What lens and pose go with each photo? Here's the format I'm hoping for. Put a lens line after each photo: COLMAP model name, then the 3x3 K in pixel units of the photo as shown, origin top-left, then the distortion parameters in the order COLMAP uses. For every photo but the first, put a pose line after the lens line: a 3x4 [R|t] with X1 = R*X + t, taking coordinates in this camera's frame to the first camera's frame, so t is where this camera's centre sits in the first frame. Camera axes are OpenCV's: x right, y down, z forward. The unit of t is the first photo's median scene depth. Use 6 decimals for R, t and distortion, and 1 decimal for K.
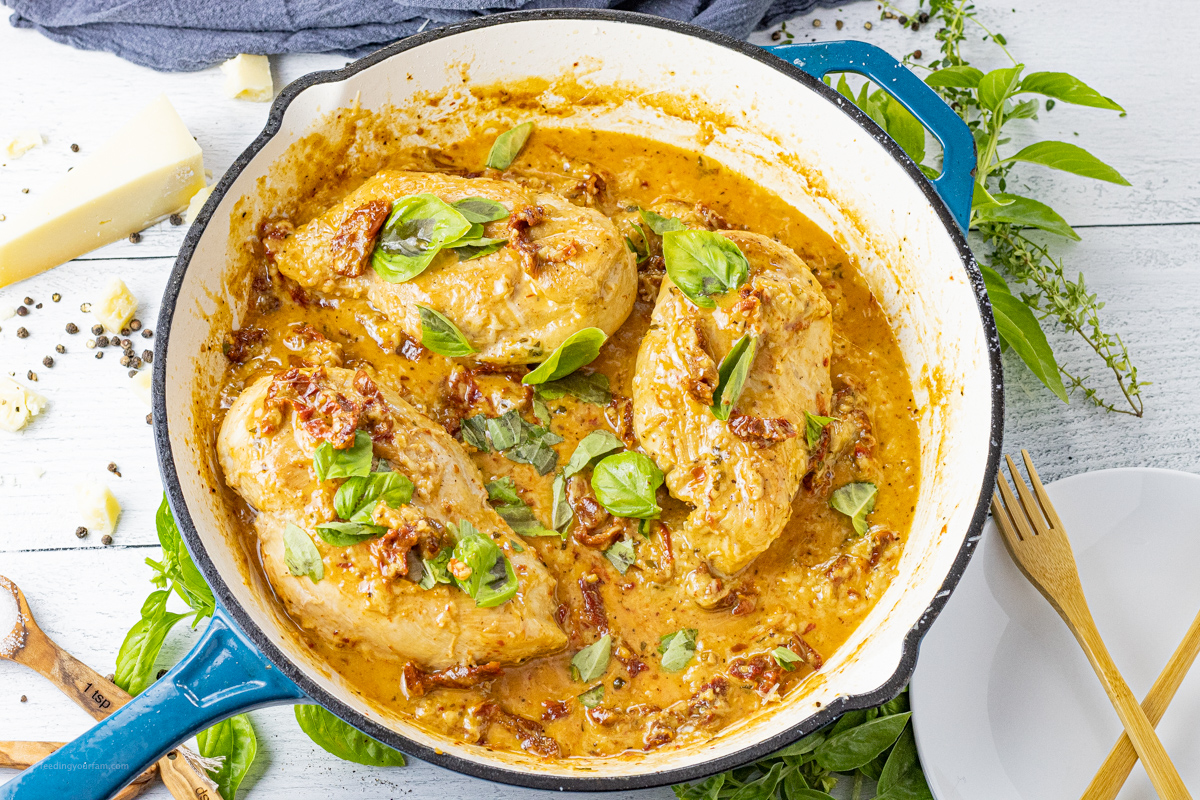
lens RADIAL K [[3065.8, 0, 600.0], [0, 3065.8, 400.0], [0, 0, 1]] dist [-0.096228, 0.177393]
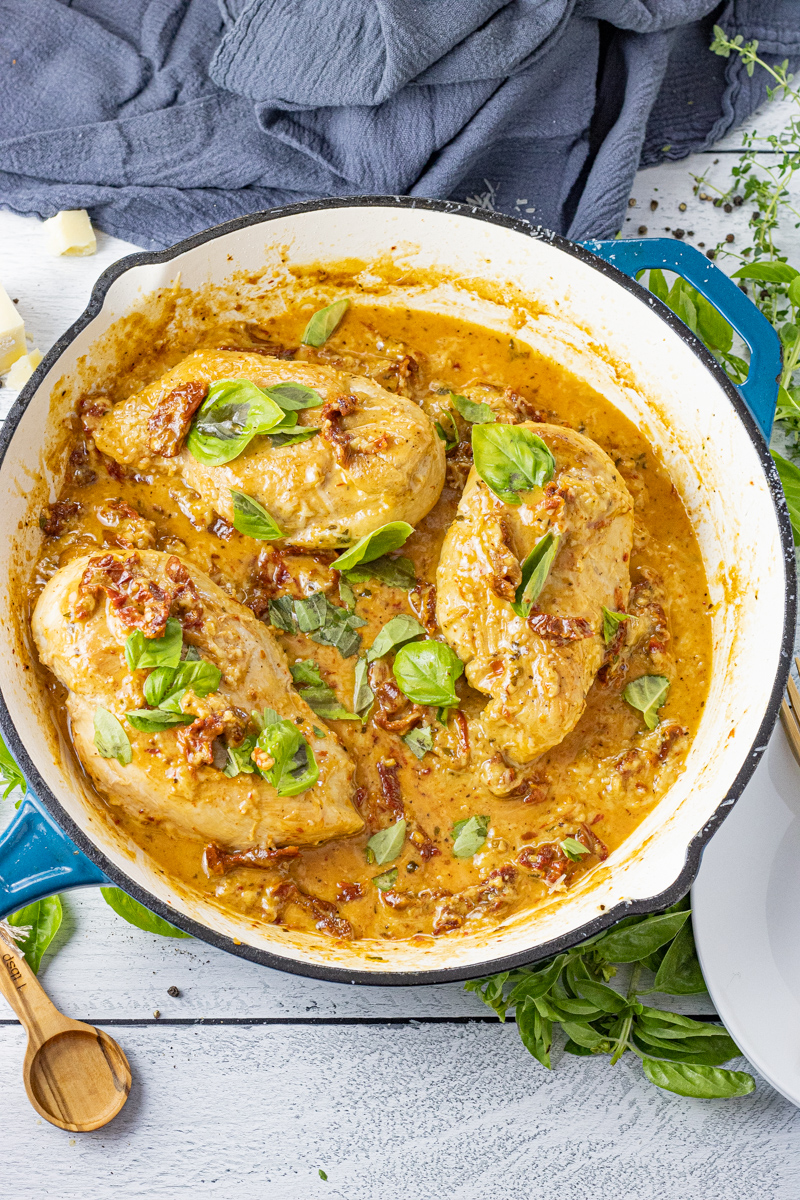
lens RADIAL K [[3065.8, 0, 400.0], [0, 3065.8, 600.0], [0, 0, 1]] dist [-0.096228, 0.177393]
pose [[0.999216, 0.039339, 0.004382, -0.005913], [-0.039582, 0.993652, 0.105303, -0.105115], [-0.000211, -0.105394, 0.994431, -0.023917]]
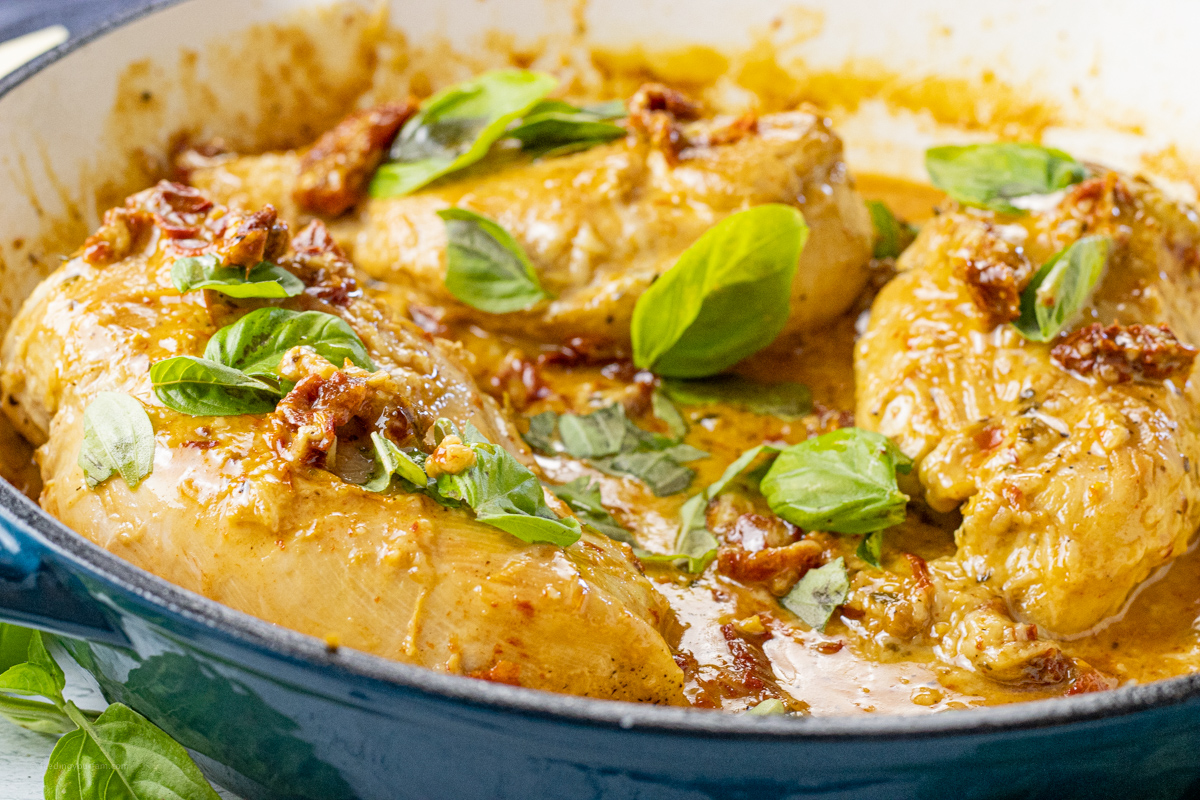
lens RADIAL K [[3065.8, 0, 600.0], [0, 3065.8, 400.0], [0, 0, 1]] dist [-0.096228, 0.177393]
pose [[0.993980, 0.022482, -0.107226, 0.023013], [-0.083330, 0.790541, -0.606713, 0.306872], [0.071126, 0.611996, 0.787656, 0.618747]]
